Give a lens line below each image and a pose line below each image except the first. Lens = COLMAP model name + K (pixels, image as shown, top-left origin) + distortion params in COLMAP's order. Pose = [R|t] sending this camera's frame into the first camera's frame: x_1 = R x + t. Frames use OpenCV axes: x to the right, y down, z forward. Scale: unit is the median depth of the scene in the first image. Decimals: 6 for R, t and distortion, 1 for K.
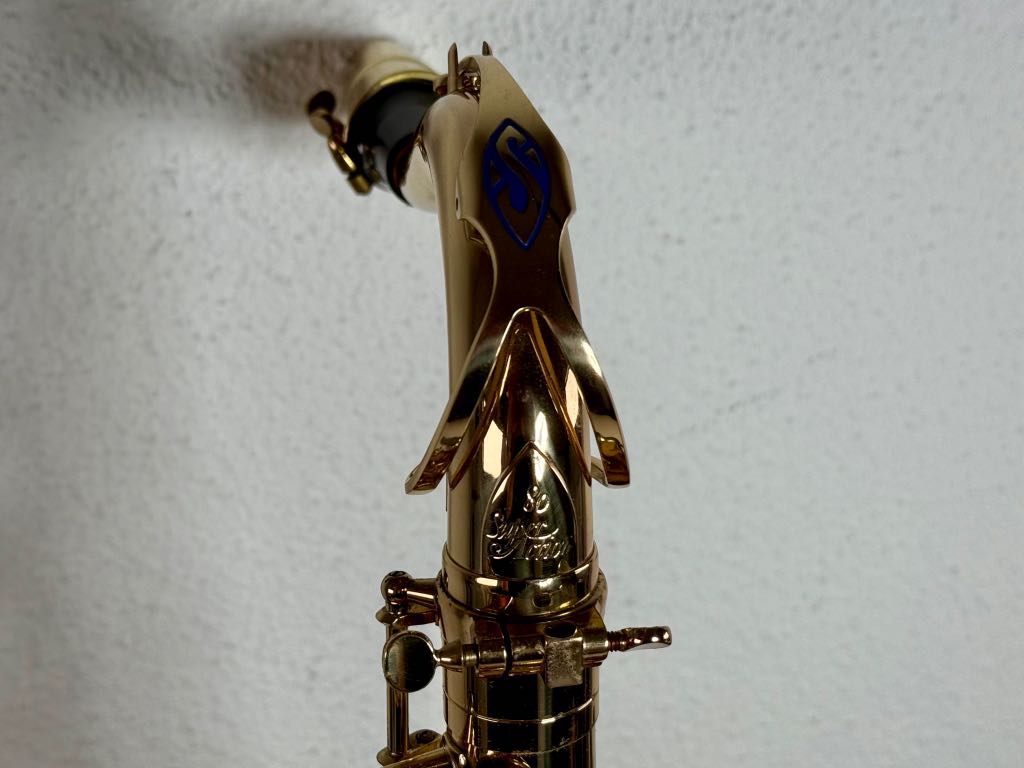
lens RADIAL K [[1798.5, 0, 512.0], [0, 1798.5, 384.0], [0, 0, 1]] dist [0.222622, -0.324009]
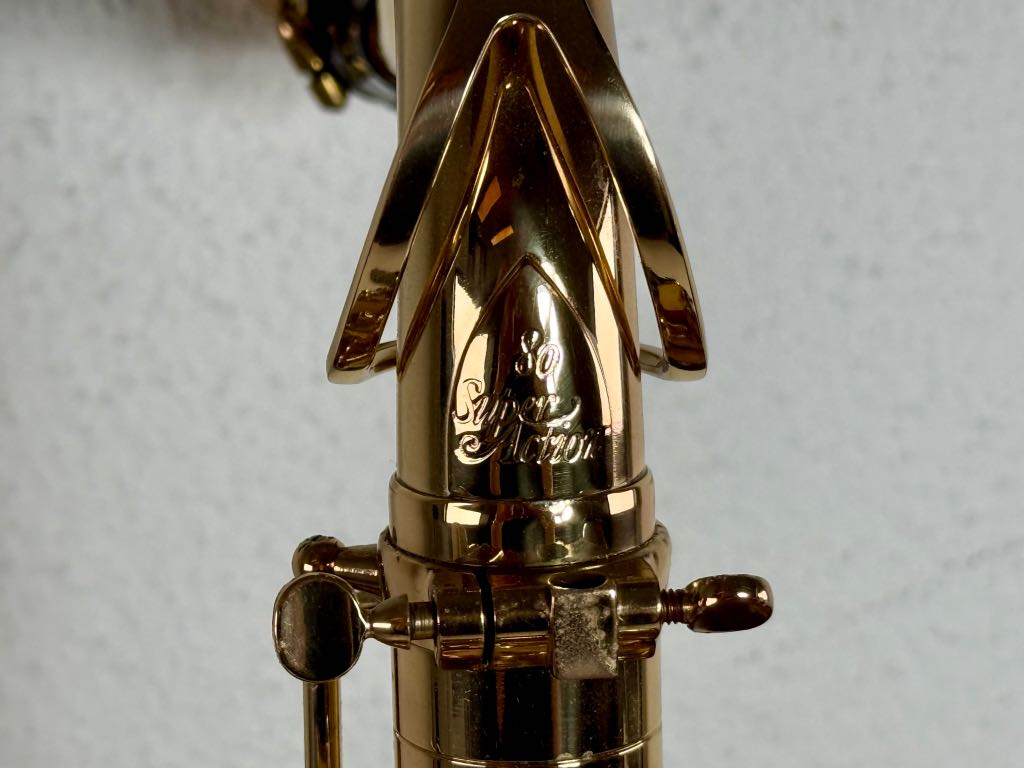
lens RADIAL K [[2846.6, 0, 512.0], [0, 2846.6, 384.0], [0, 0, 1]] dist [0.202584, 0.161313]
pose [[0.997993, -0.003689, -0.063221, 0.035985], [-0.005765, 0.988865, -0.148704, 0.119069], [0.063066, 0.148770, 0.986859, 0.046619]]
